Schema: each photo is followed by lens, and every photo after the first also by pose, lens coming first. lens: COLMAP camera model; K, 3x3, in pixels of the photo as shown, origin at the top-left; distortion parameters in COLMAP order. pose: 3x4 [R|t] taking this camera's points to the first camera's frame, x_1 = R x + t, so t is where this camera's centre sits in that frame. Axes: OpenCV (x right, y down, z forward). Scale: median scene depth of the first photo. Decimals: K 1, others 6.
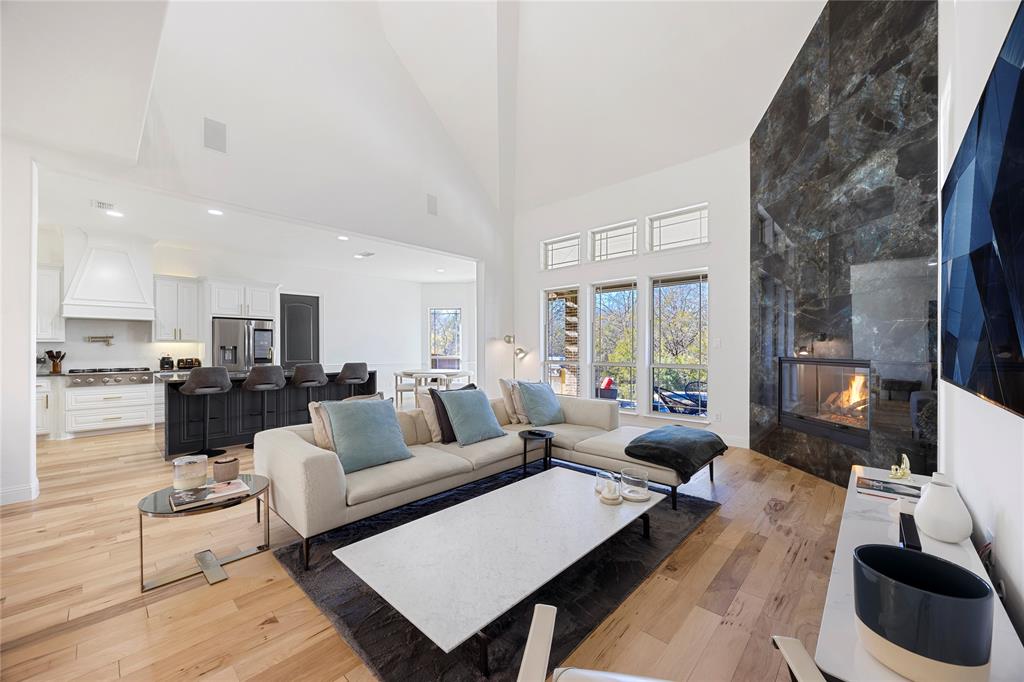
lens RADIAL K [[392.1, 0, 513.5], [0, 392.1, 346.0], [0, 0, 1]] dist [0.007052, 0.000727]
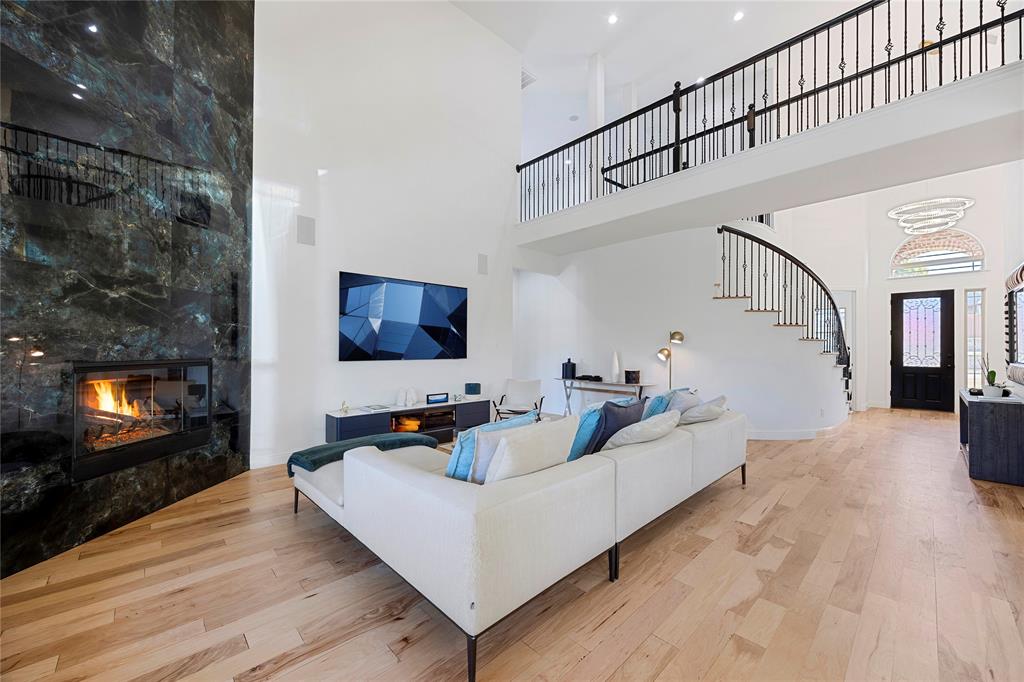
lens RADIAL K [[392.1, 0, 520.5], [0, 392.1, 347.4], [0, 0, 1]] dist [0.007052, 0.000727]
pose [[-0.998809, -0.004170, 0.048603, 0.008729], [-0.004525, 0.999964, -0.007202, 0.009632], [-0.048571, -0.007413, -0.998792, 1.787395]]
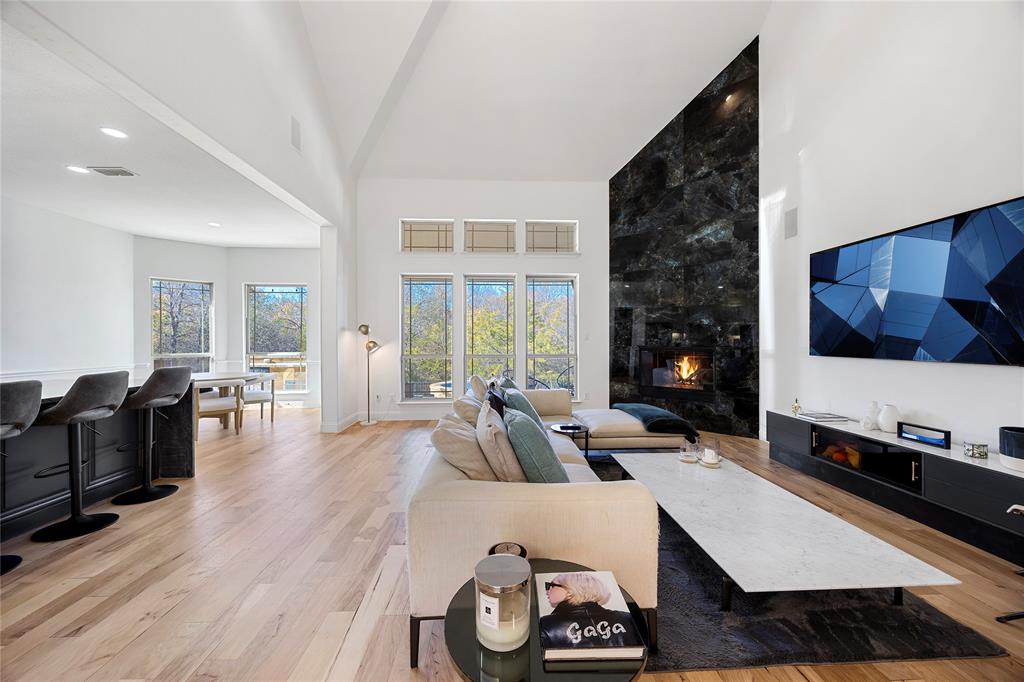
lens RADIAL K [[392.1, 0, 509.8], [0, 392.1, 337.7], [0, 0, 1]] dist [0.007052, 0.000727]
pose [[0.705192, -0.000659, 0.709016, -0.729085], [0.000188, 1.000000, 0.000743, -0.003097], [-0.709016, -0.000390, 0.705192, 0.406182]]
